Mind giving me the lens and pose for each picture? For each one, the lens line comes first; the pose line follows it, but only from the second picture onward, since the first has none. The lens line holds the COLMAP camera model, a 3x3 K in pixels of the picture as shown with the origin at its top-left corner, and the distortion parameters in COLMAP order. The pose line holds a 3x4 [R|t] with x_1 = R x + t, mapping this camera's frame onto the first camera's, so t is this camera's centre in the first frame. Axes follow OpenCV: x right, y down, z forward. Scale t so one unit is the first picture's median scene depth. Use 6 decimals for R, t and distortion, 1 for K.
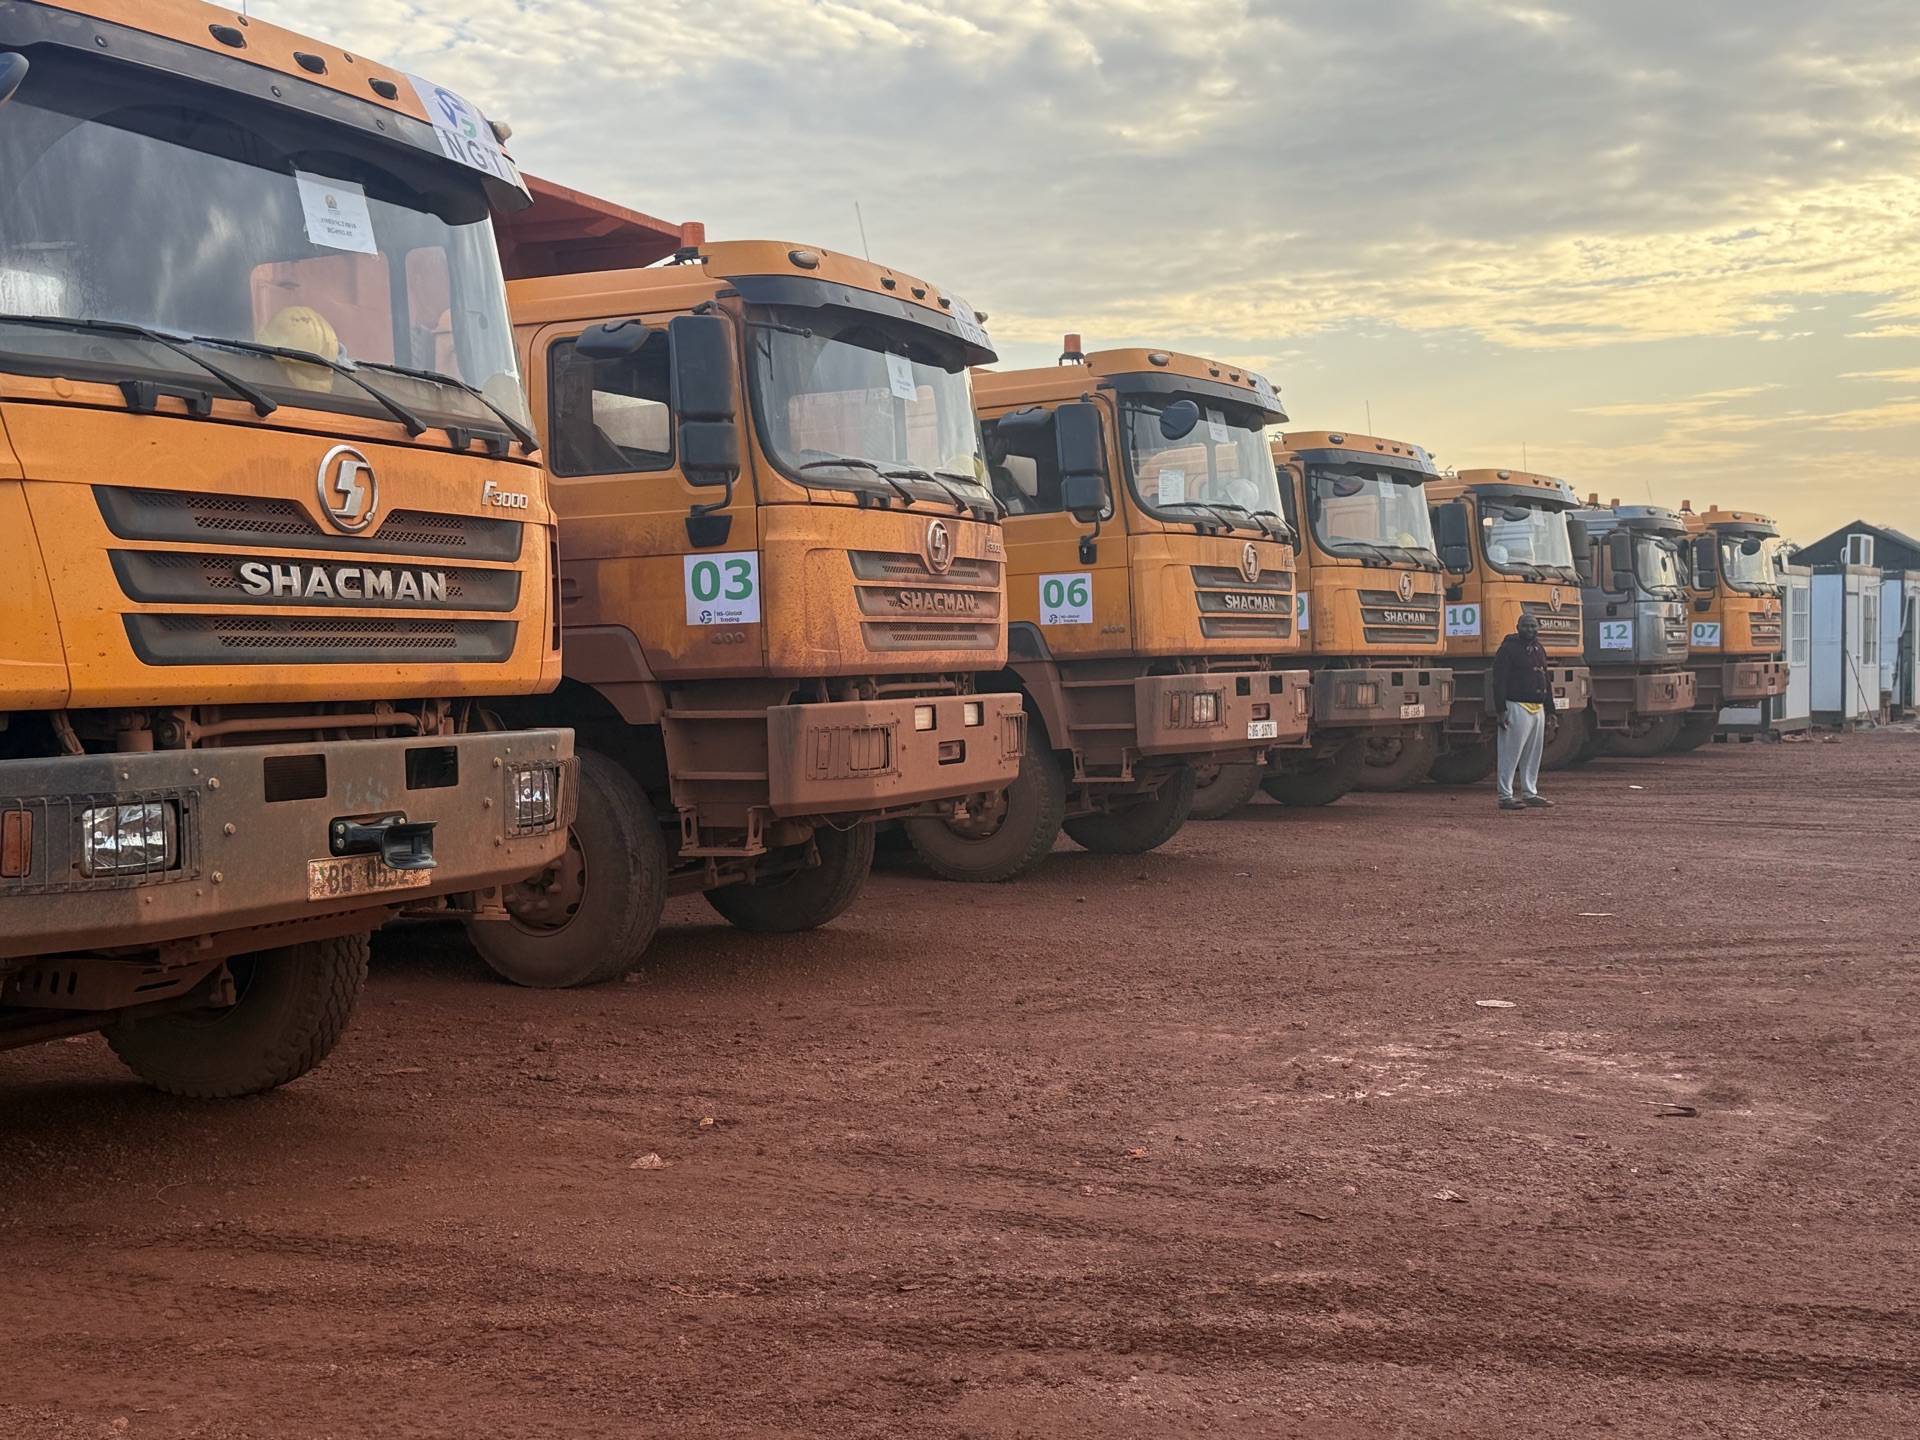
lens RADIAL K [[2298.4, 0, 960.0], [0, 2298.4, 720.0], [0, 0, 1]] dist [0.223634, -0.528085]
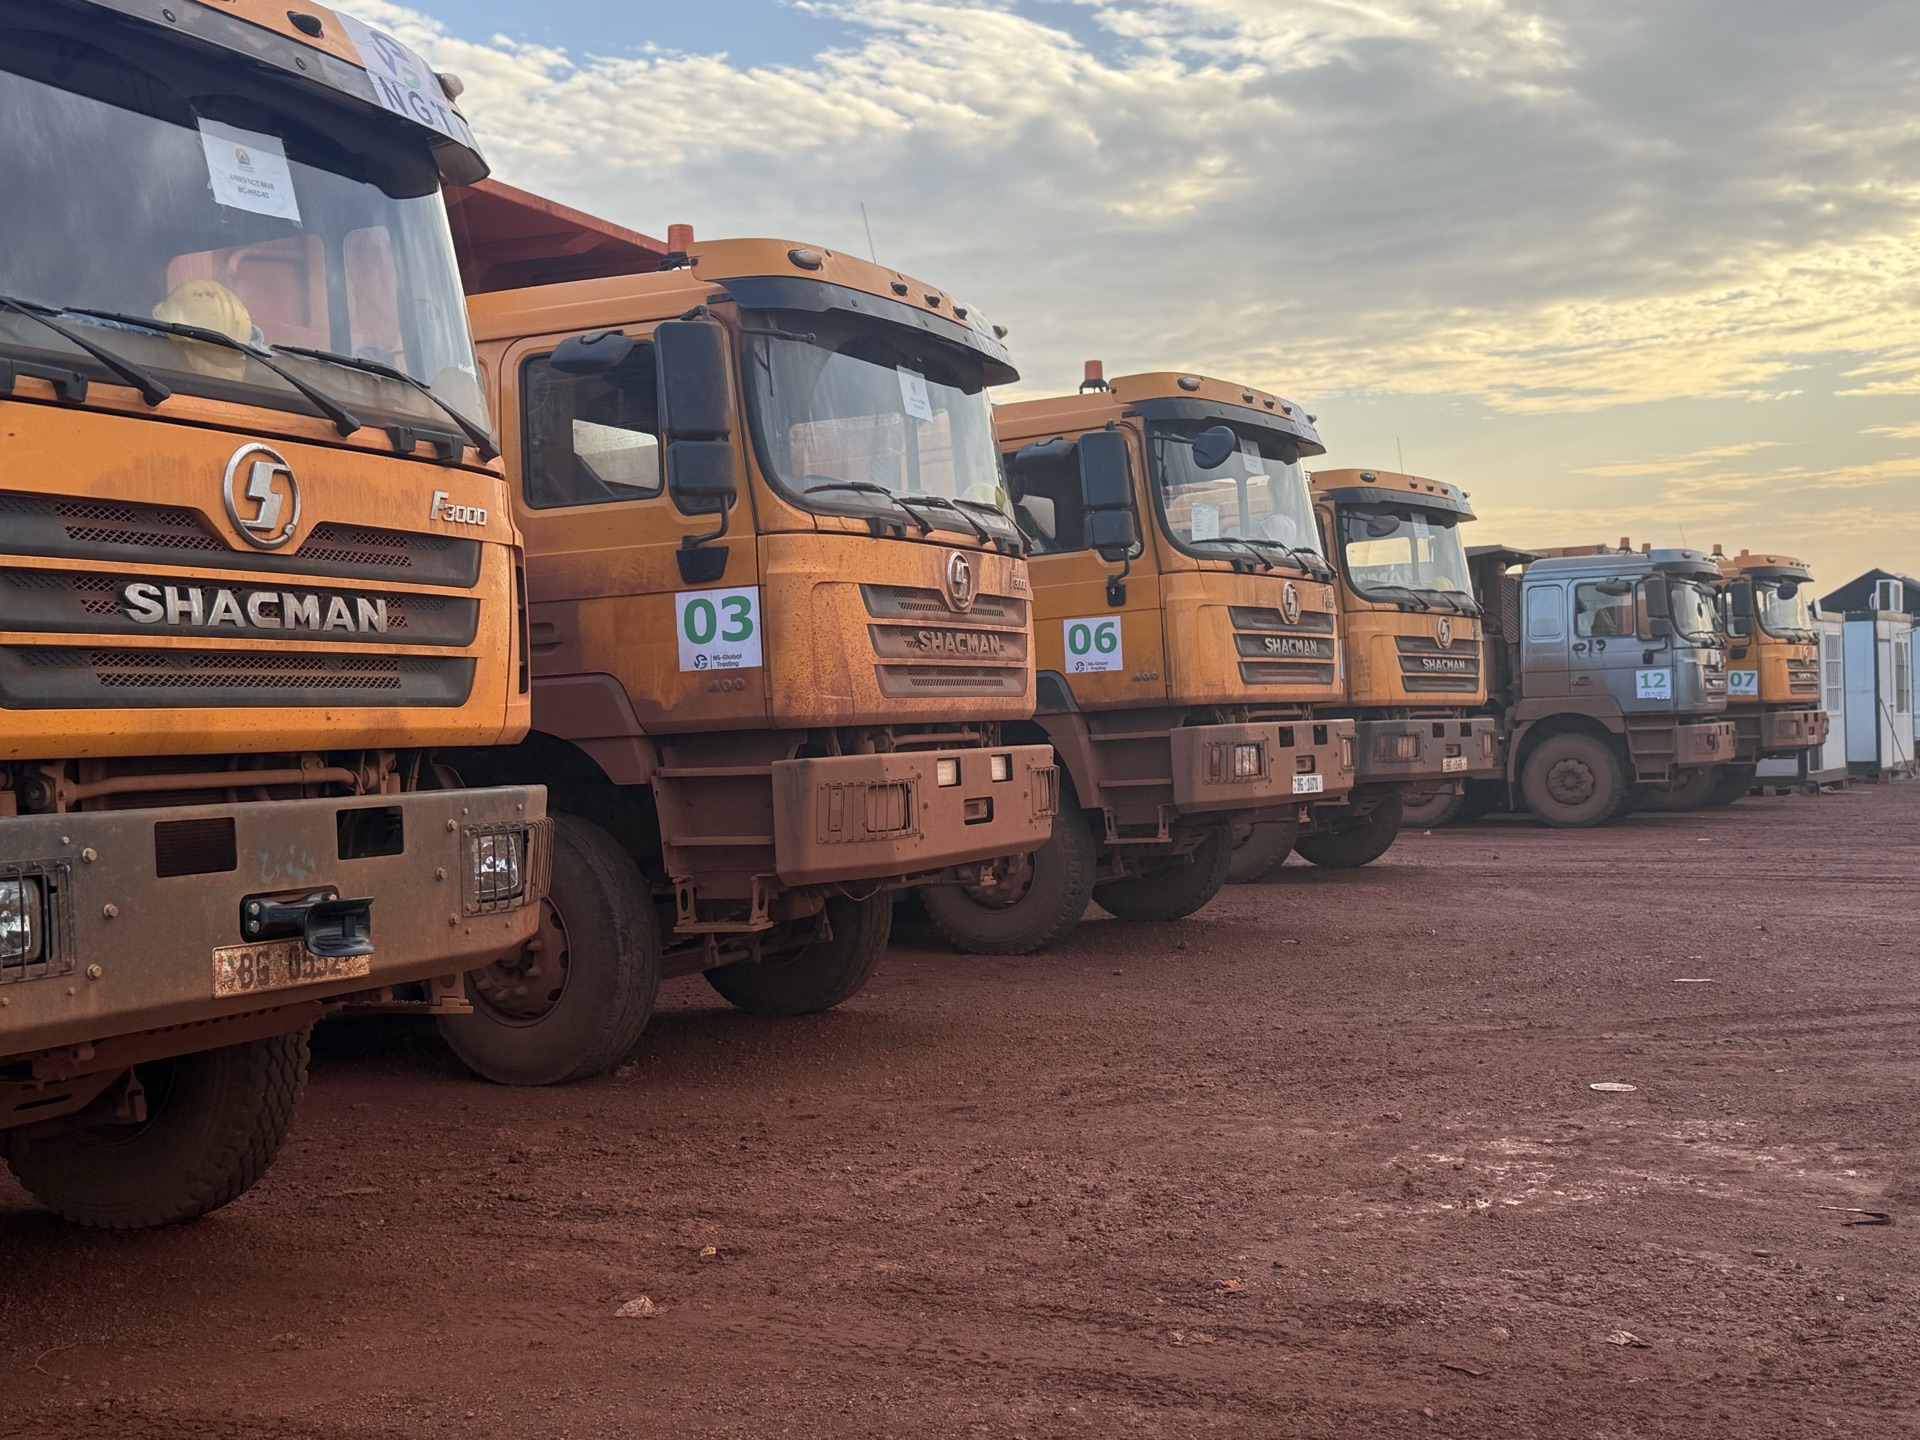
lens RADIAL K [[2298.4, 0, 960.0], [0, 2298.4, 720.0], [0, 0, 1]] dist [0.223634, -0.528085]
pose [[0.999837, -0.018040, 0.000188, -0.013099], [0.018037, 0.999378, -0.030310, 0.007462], [0.000359, 0.030309, 0.999541, 0.134288]]
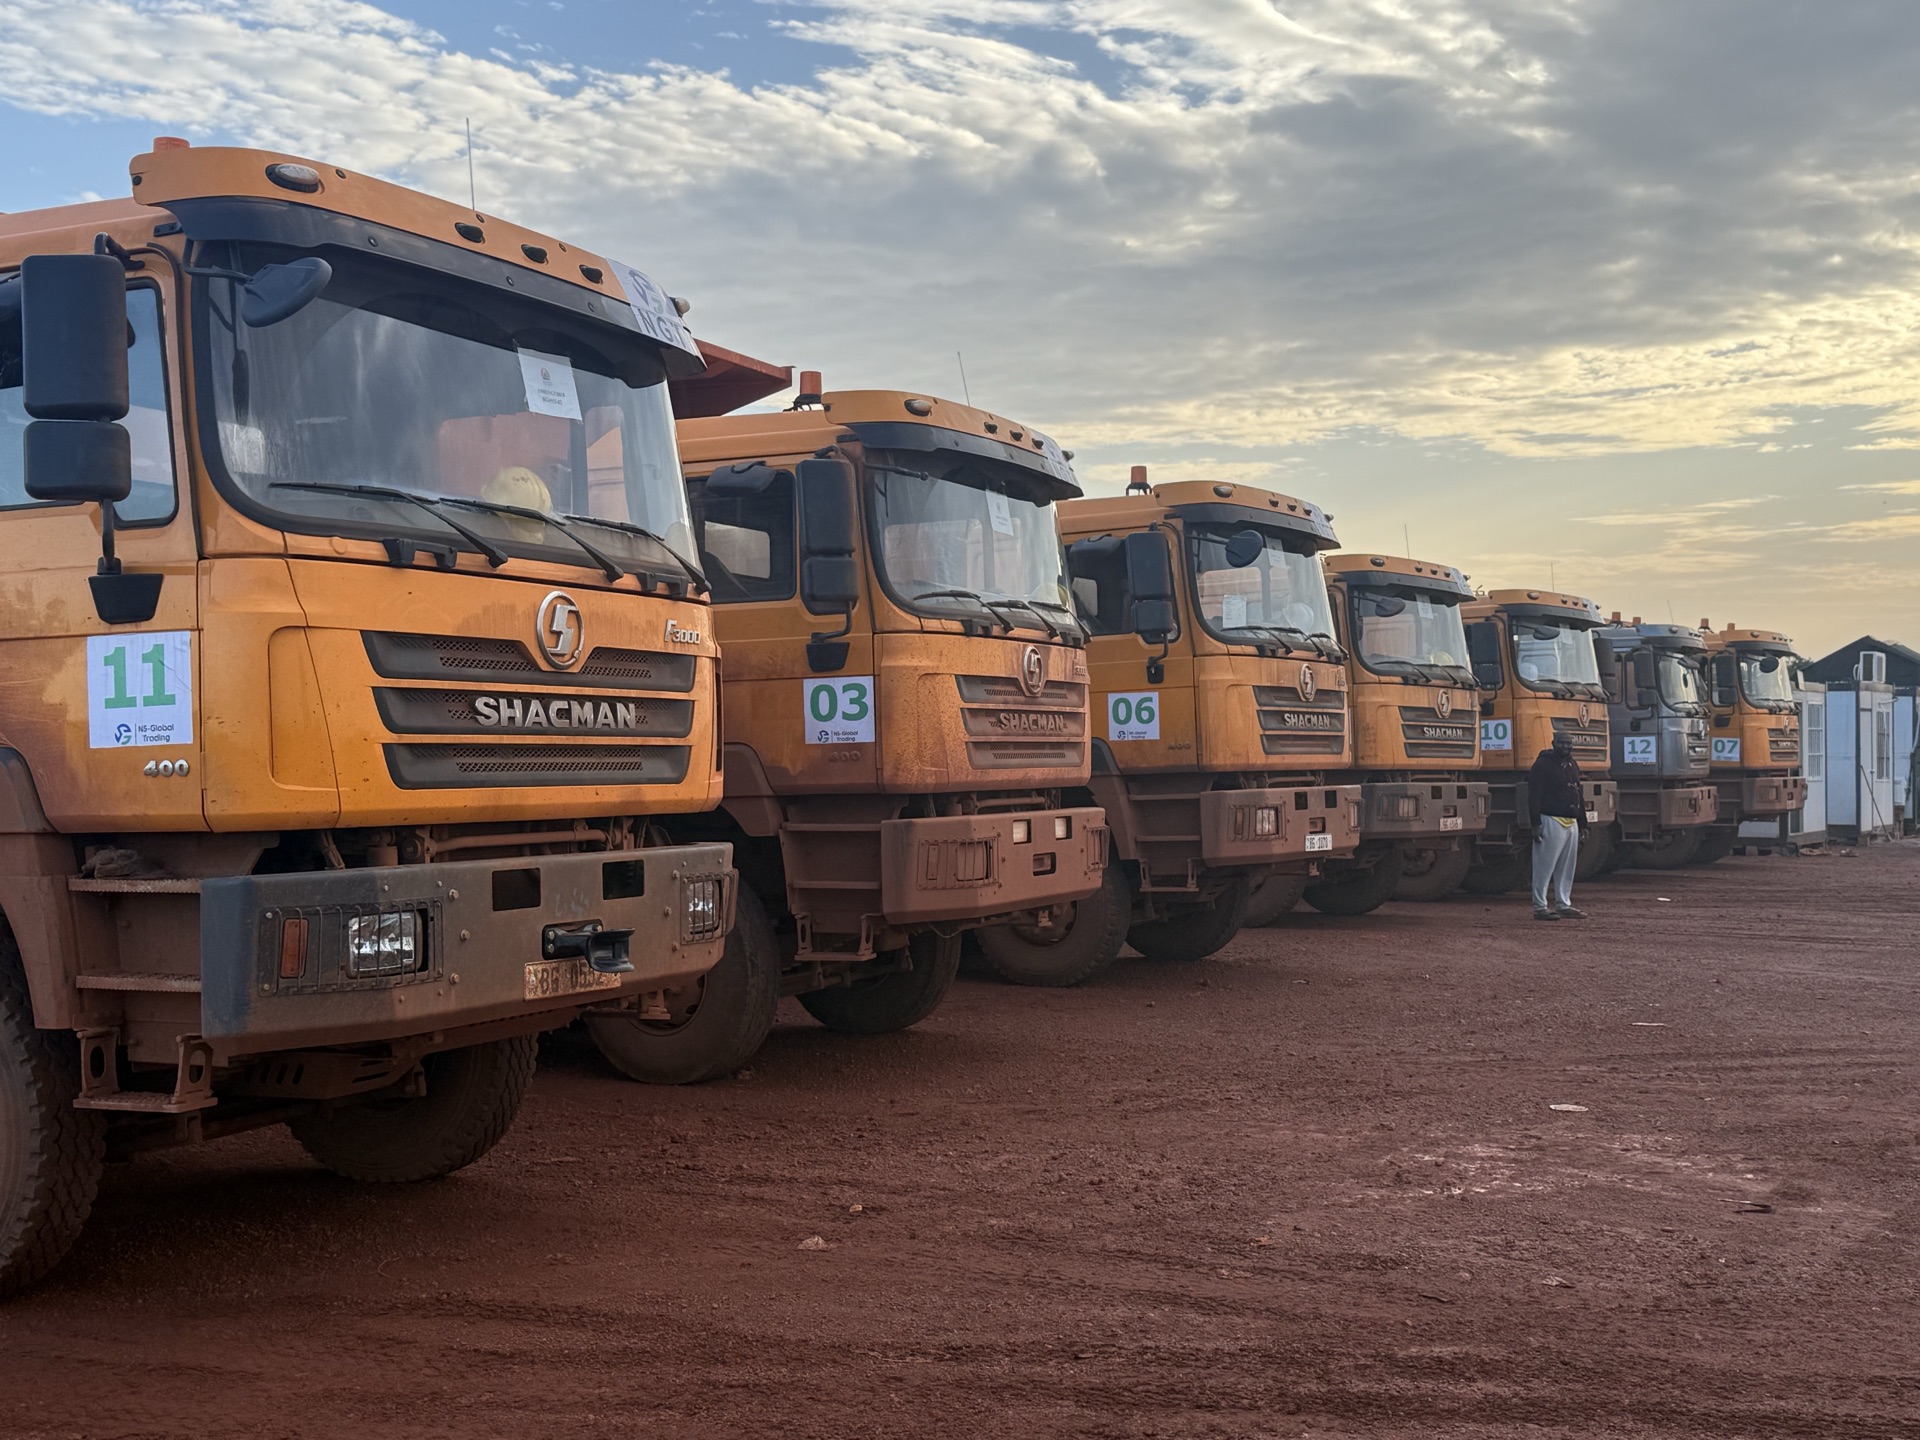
lens RADIAL K [[2298.4, 0, 960.0], [0, 2298.4, 720.0], [0, 0, 1]] dist [0.223634, -0.528085]
pose [[0.999970, 0.007663, -0.001199, -0.053069], [-0.007709, 0.998996, -0.044139, -0.006449], [0.000859, 0.044147, 0.999025, -0.081915]]
